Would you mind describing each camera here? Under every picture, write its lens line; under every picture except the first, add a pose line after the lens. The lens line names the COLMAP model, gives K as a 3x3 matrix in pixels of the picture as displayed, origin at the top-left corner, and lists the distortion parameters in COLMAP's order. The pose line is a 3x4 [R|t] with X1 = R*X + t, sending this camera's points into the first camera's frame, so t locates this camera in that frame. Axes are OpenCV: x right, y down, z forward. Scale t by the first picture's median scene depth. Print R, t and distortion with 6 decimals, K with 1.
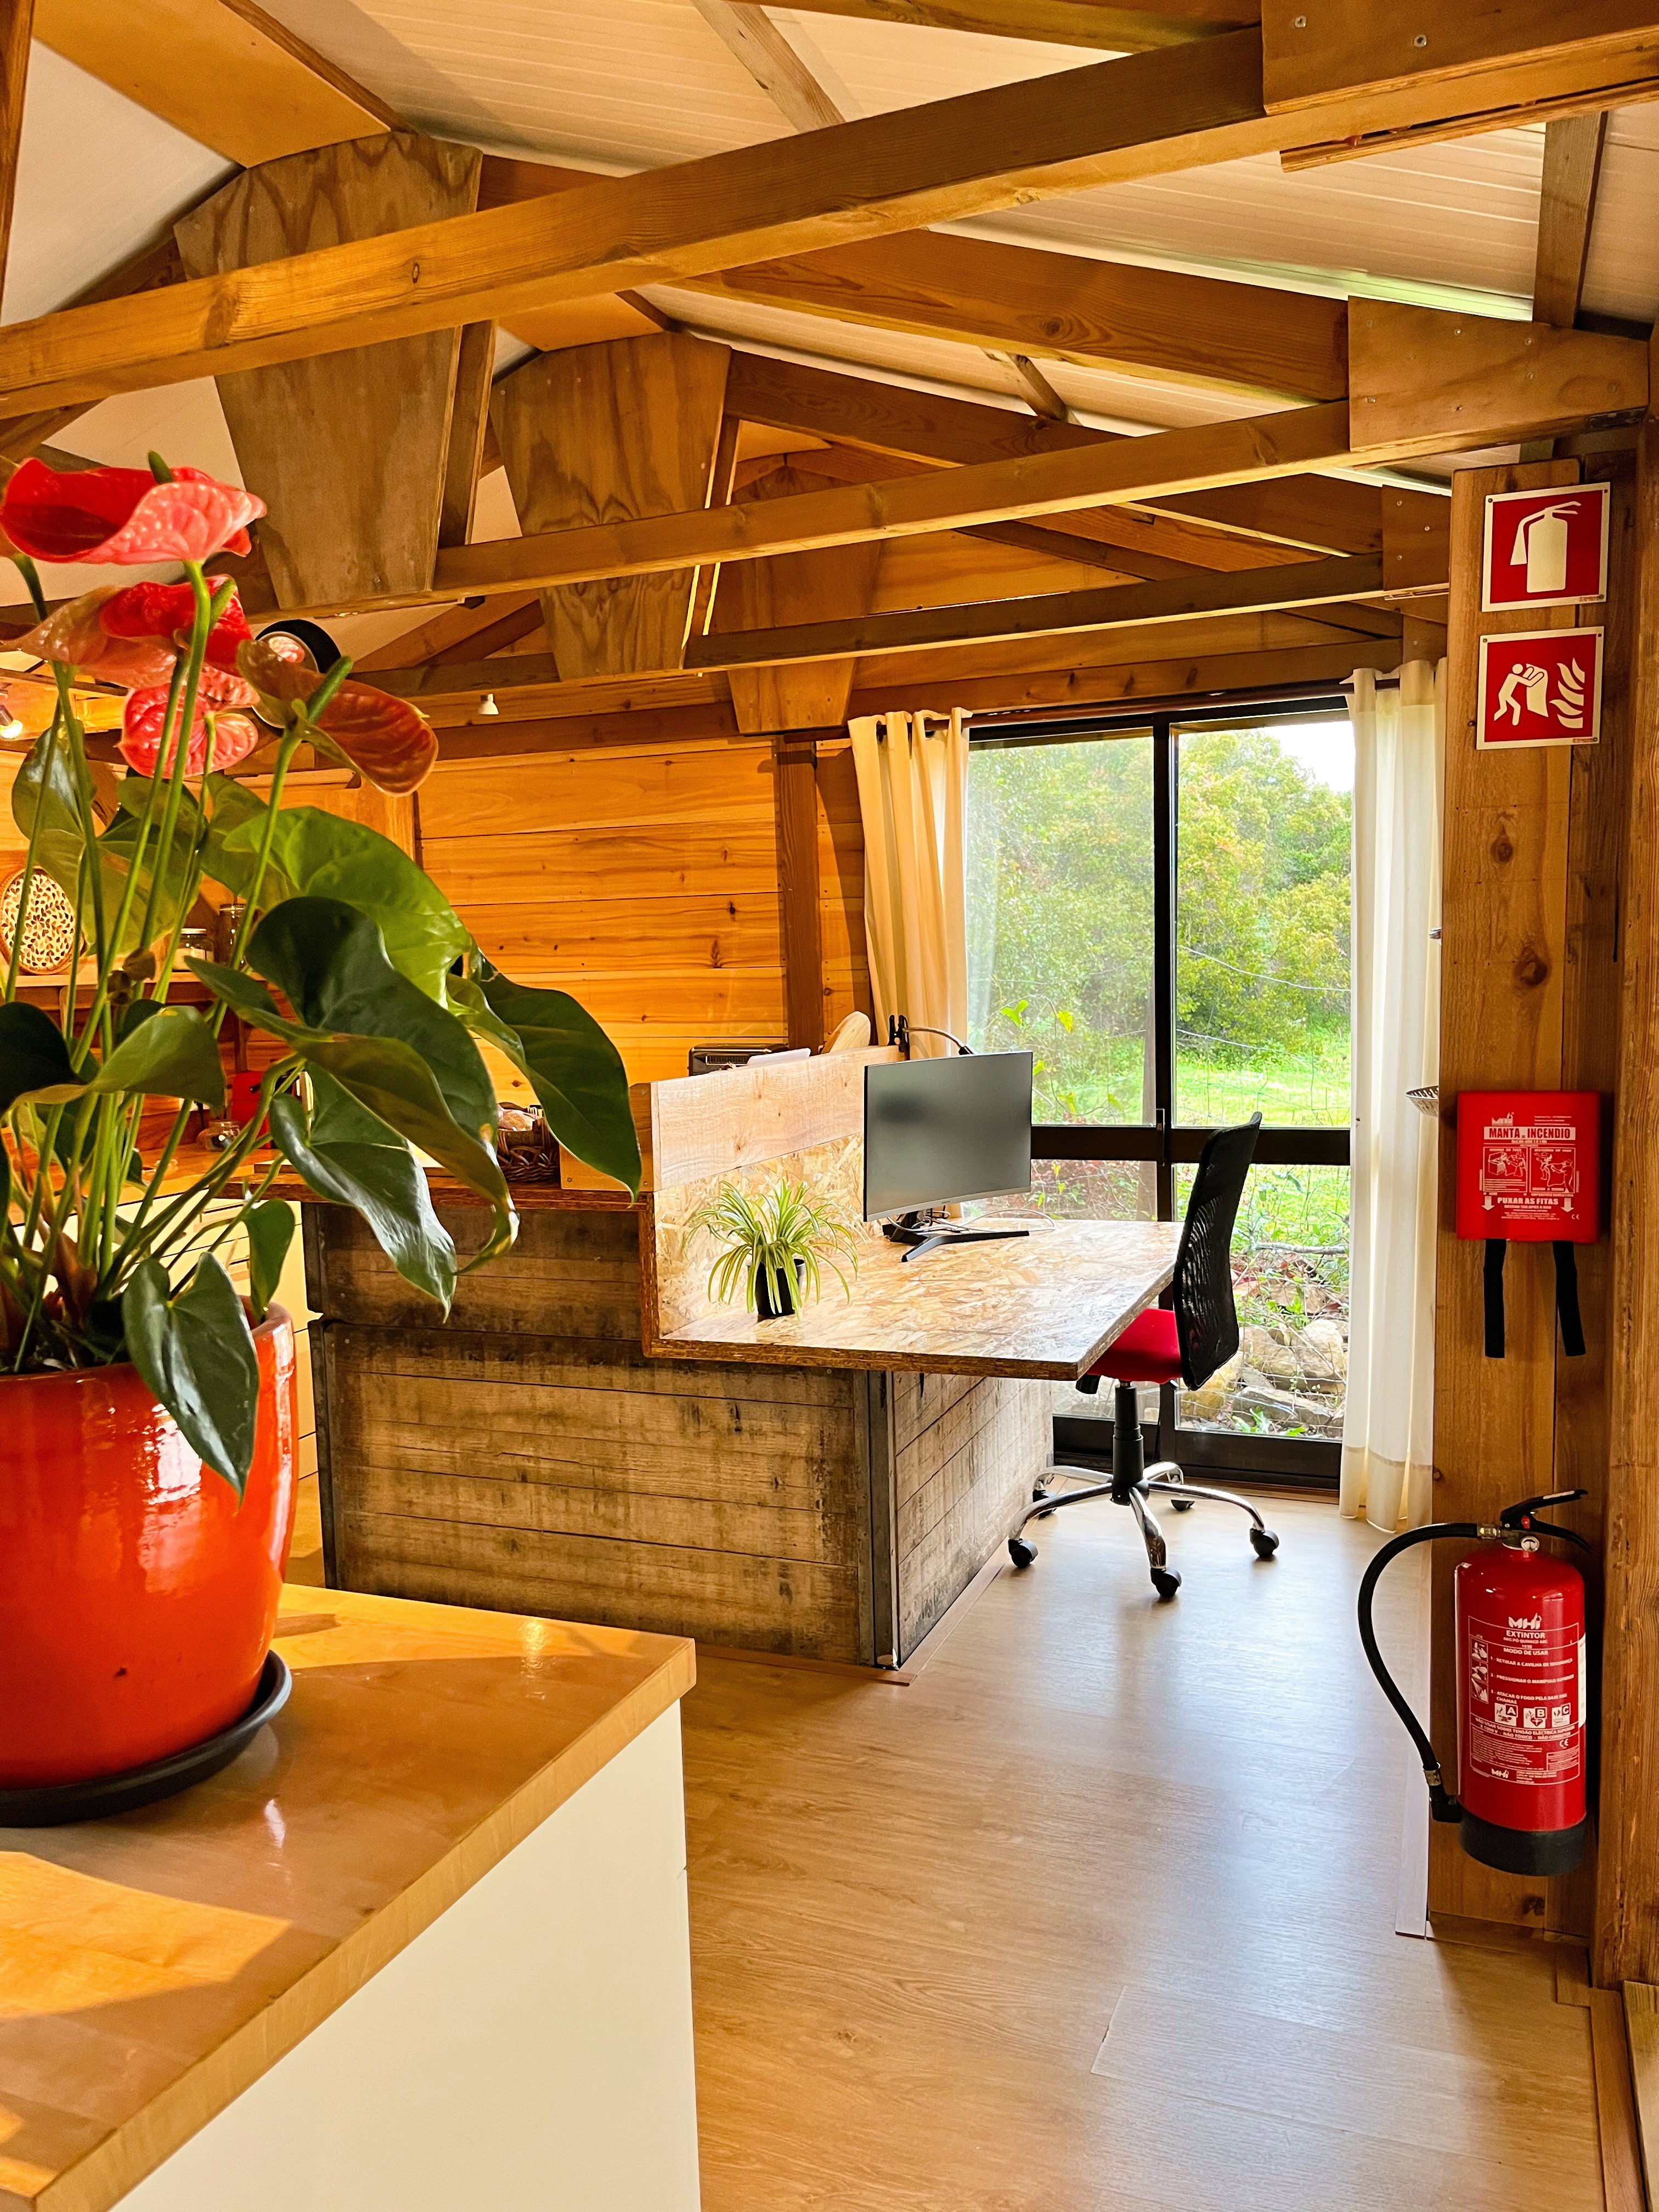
lens RADIAL K [[1674.9, 0, 832.8], [0, 1674.9, 1122.1], [0, 0, 1]] dist [0.077454, -0.108896]
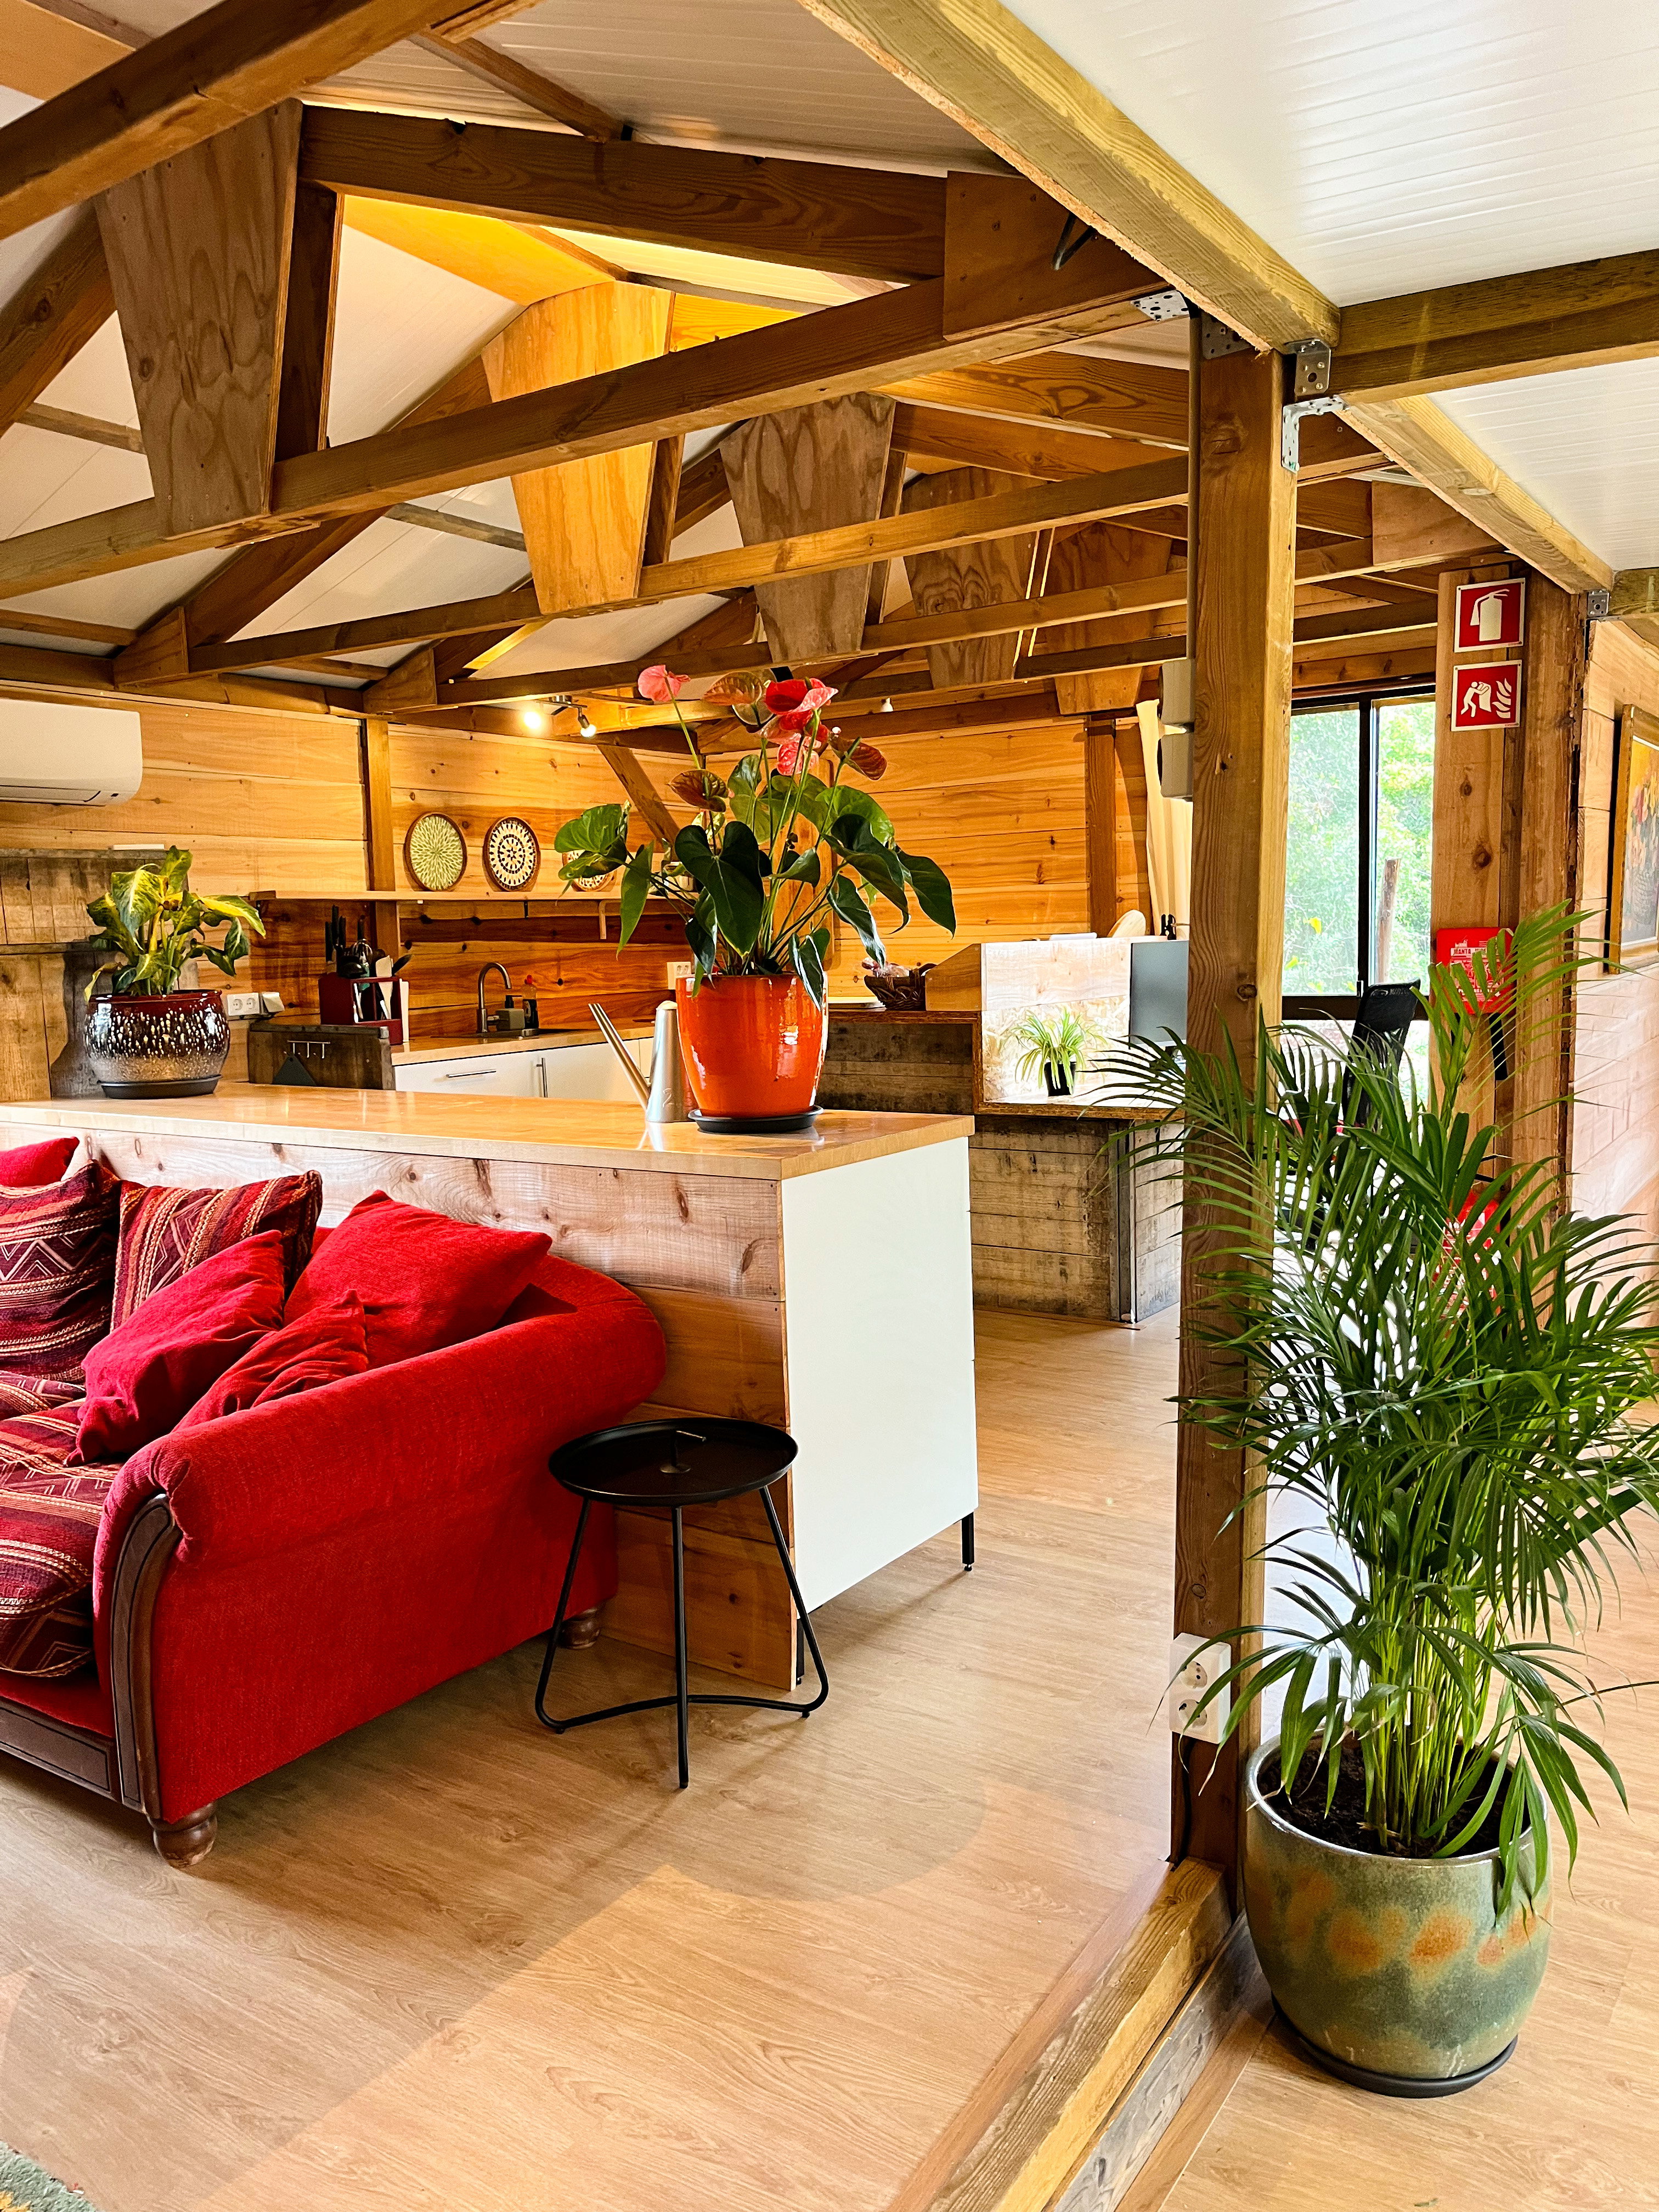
lens RADIAL K [[1658.3, 0, 825.2], [0, 1658.3, 1110.2], [0, 0, 1]] dist [0.068621, -0.116993]
pose [[0.974869, 0.023505, -0.221537, 0.093695], [-0.018564, 0.999531, 0.024357, 0.092293], [0.222005, -0.019632, 0.974848, -0.546907]]
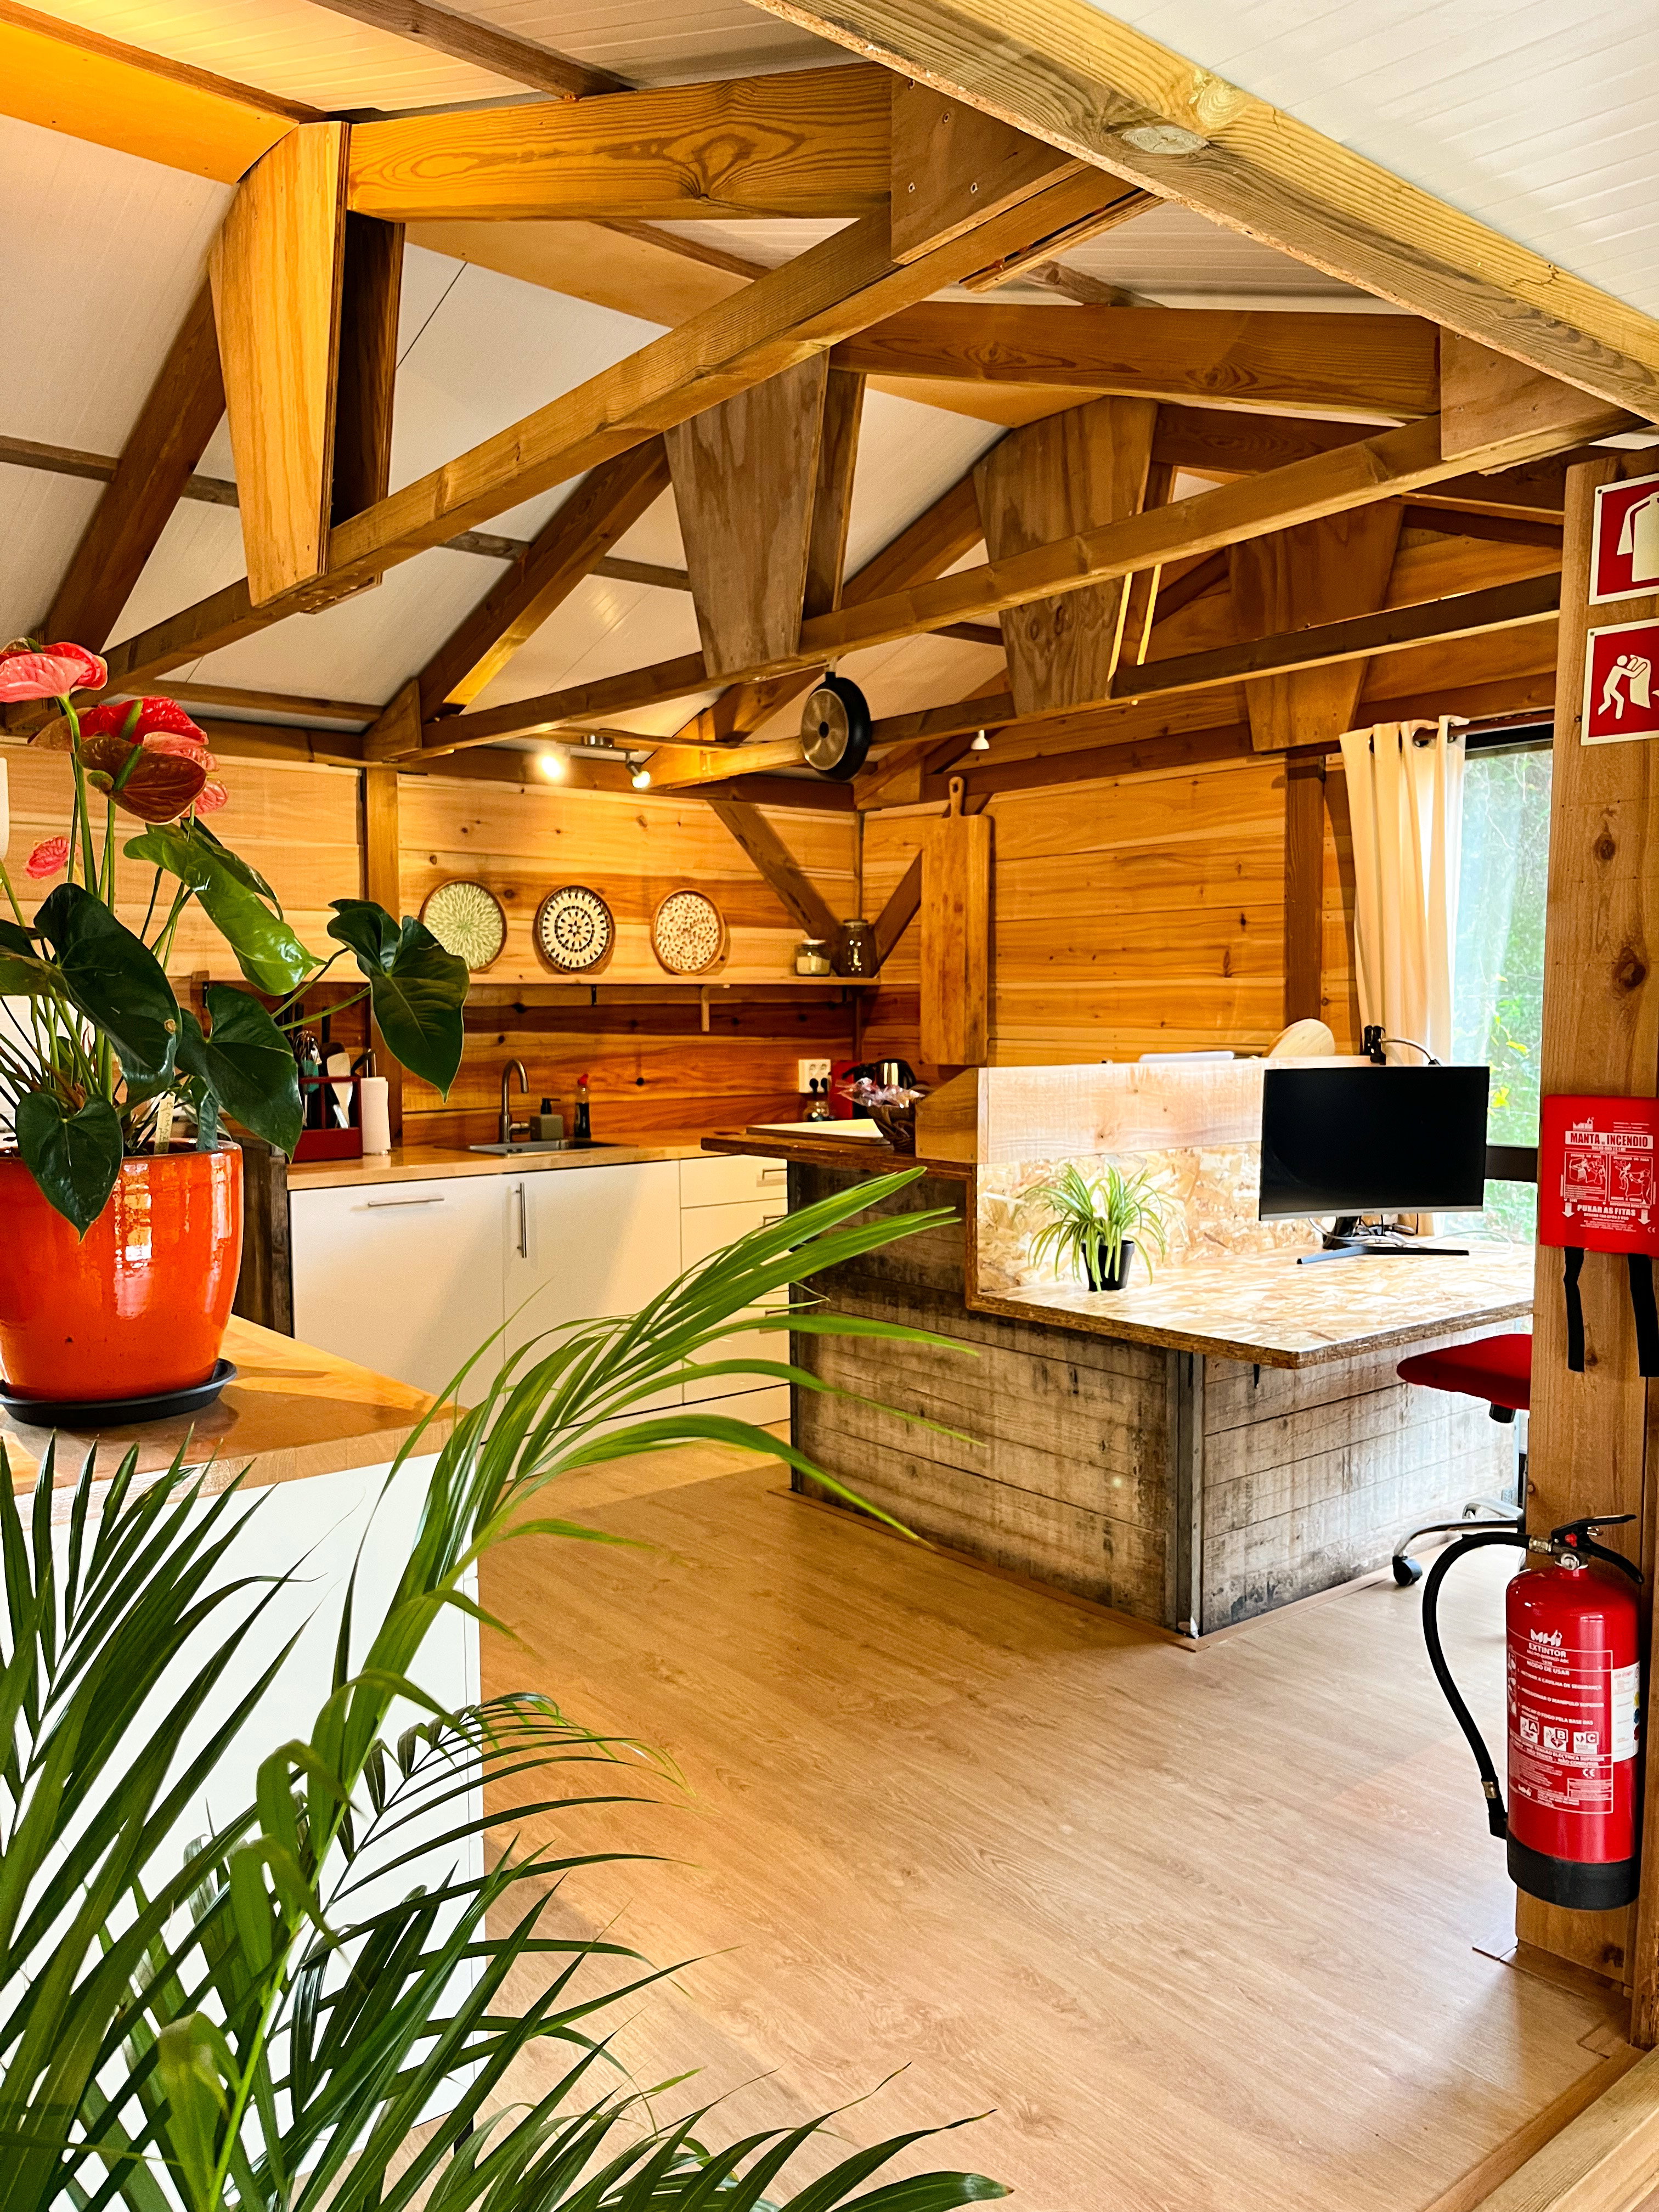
lens RADIAL K [[1674.9, 0, 832.8], [0, 1674.9, 1122.1], [0, 0, 1]] dist [0.077454, -0.108896]
pose [[0.873027, 0.058899, -0.484103, 0.322369], [-0.065764, 0.997831, 0.002805, 0.014959], [0.483218, 0.029388, 0.875007, -0.039041]]
